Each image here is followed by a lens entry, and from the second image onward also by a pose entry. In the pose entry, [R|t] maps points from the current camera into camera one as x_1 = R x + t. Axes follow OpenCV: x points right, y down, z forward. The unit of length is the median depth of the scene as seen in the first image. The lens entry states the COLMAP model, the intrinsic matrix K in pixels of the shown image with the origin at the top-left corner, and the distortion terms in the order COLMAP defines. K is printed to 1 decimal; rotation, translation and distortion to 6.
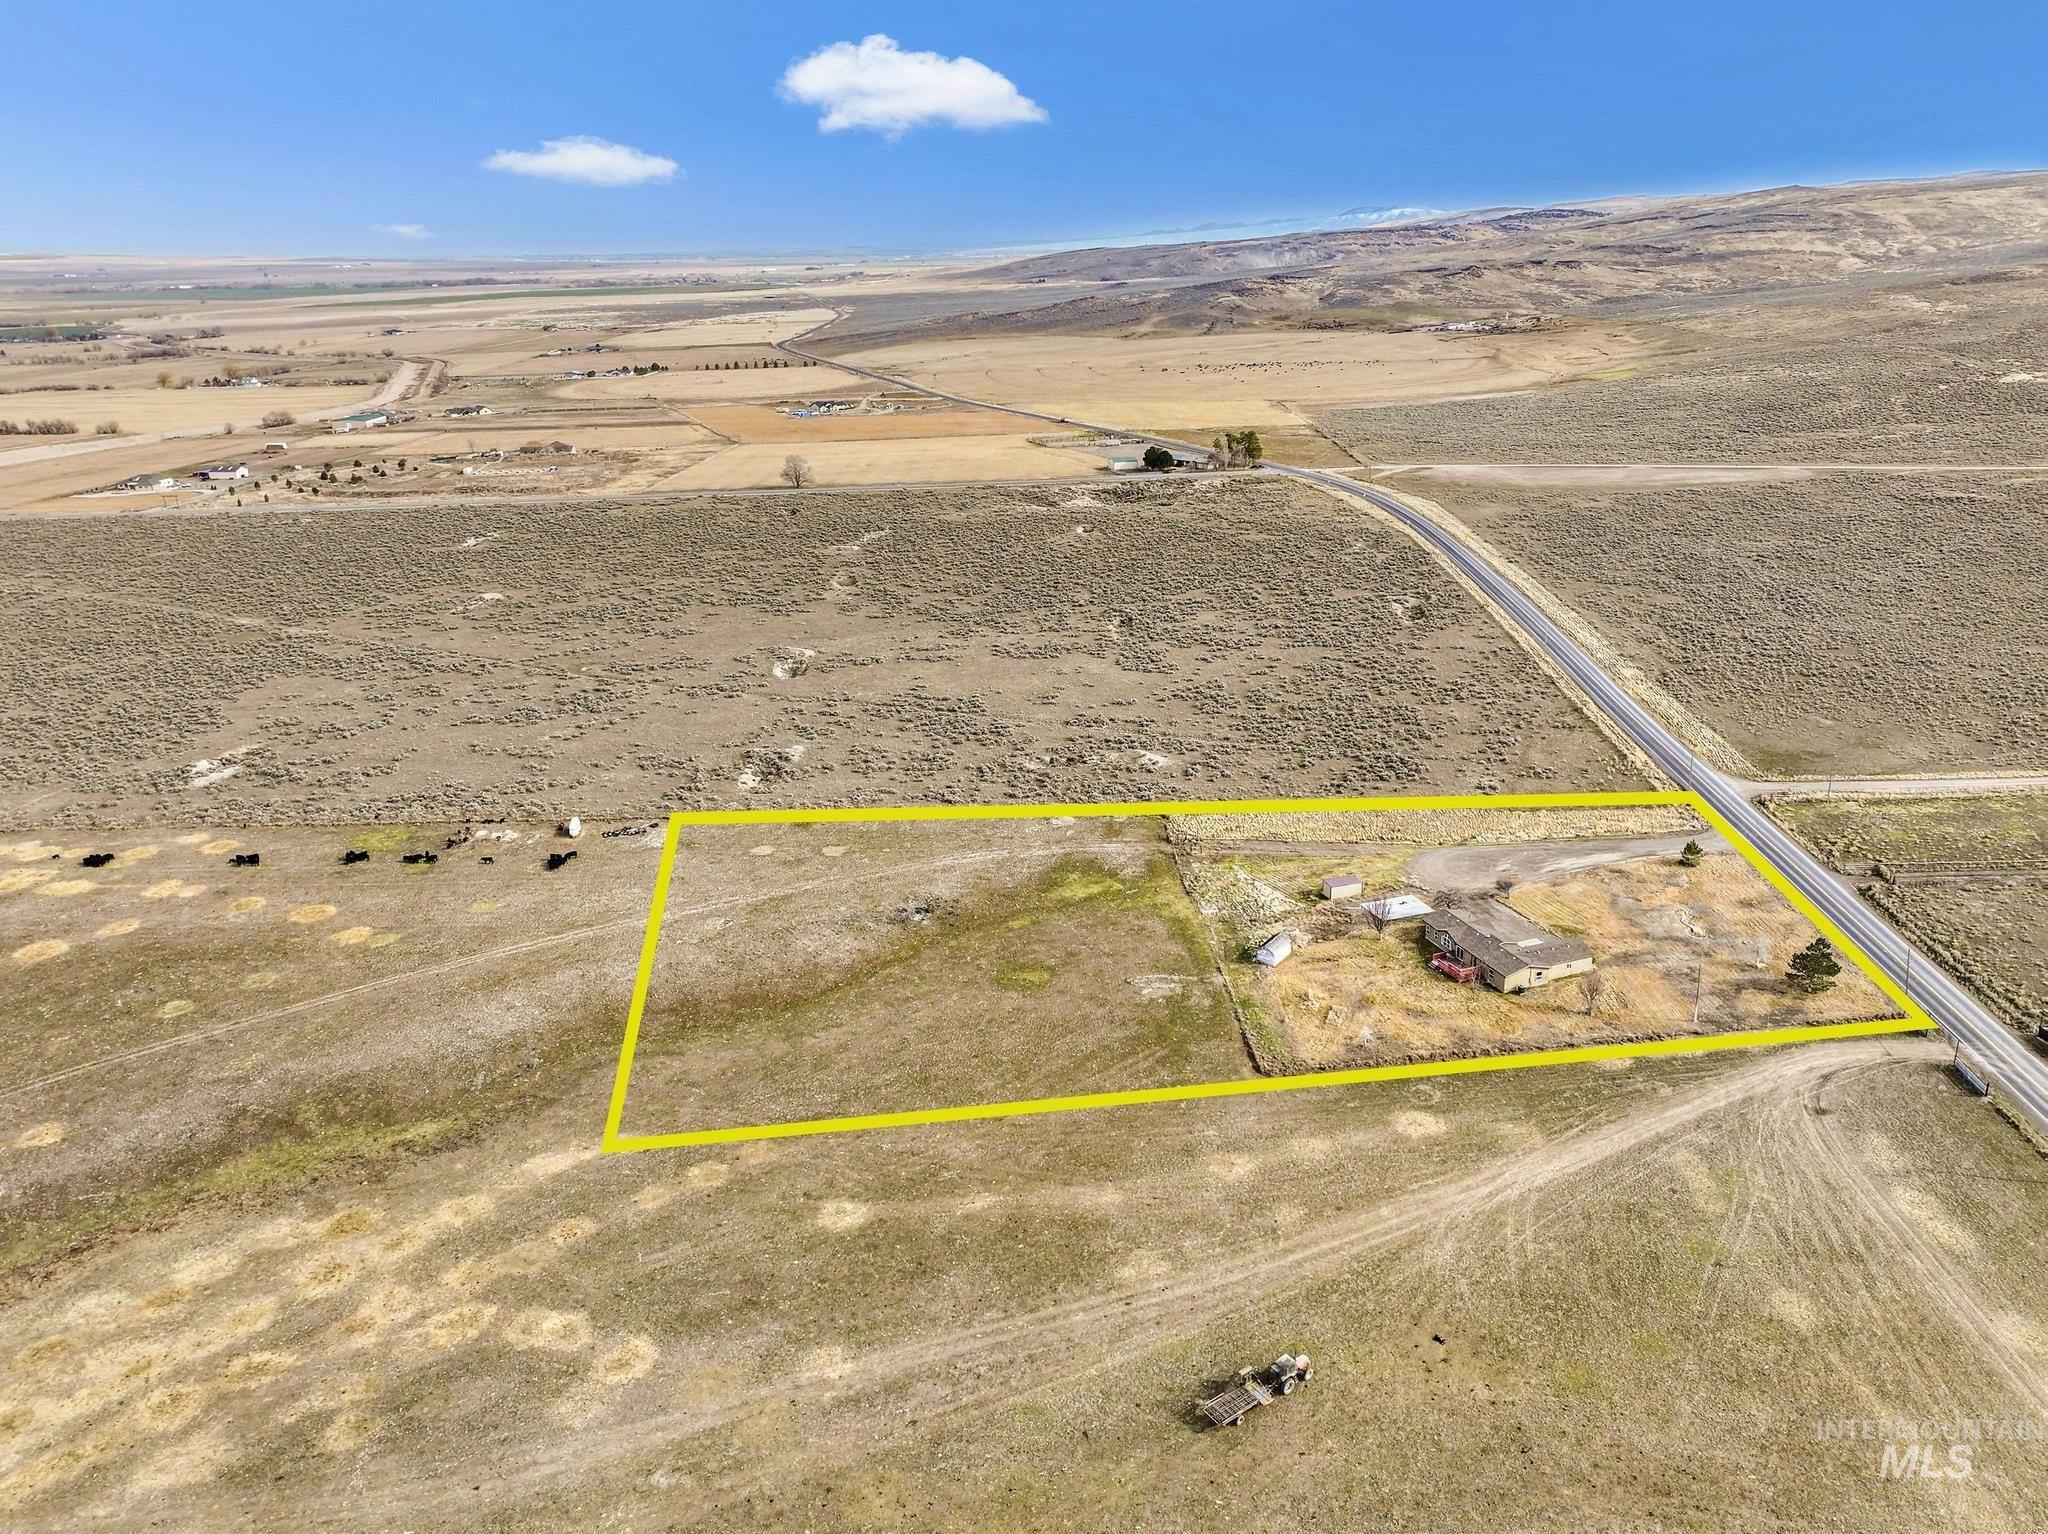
lens RADIAL K [[1448.9, 0, 1056.6], [0, 1448.9, 769.0], [0, 0, 1]] dist [0.008707, 0.001962]
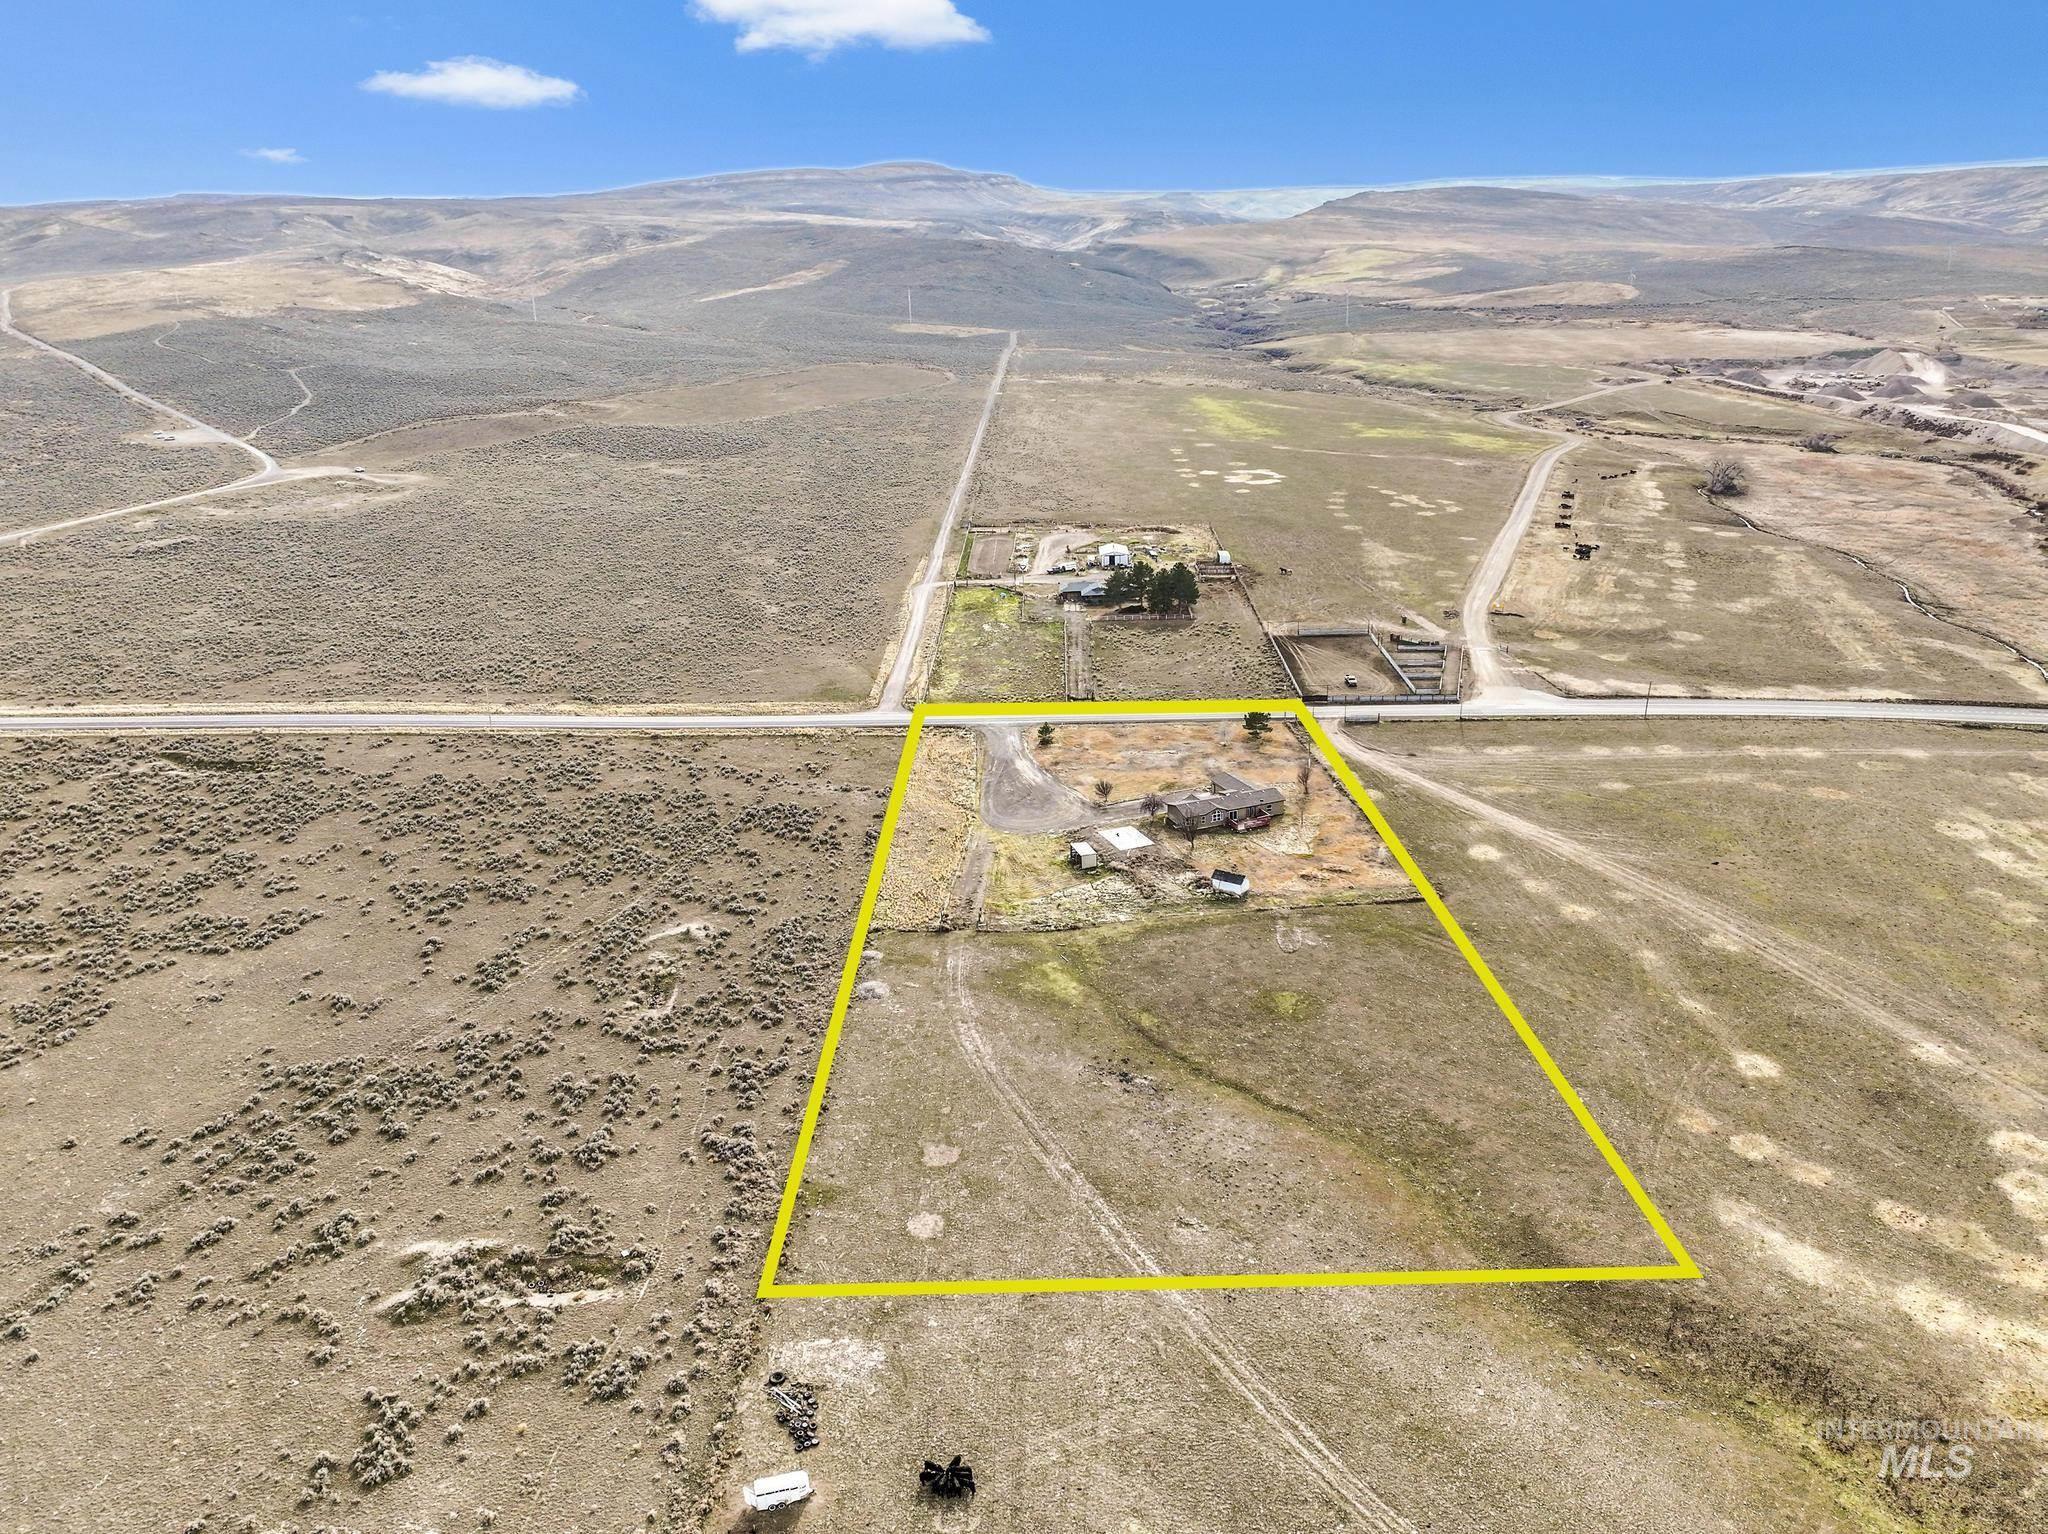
lens RADIAL K [[1532.5, 0, 1018.1], [0, 1532.5, 700.6], [0, 0, 1]] dist [0.008318, 0.001369]
pose [[-0.008109, -0.270317, 0.962737, -0.852896], [0.367702, 0.894510, 0.254257, -0.322408], [-0.929908, 0.356062, 0.092143, 0.930089]]
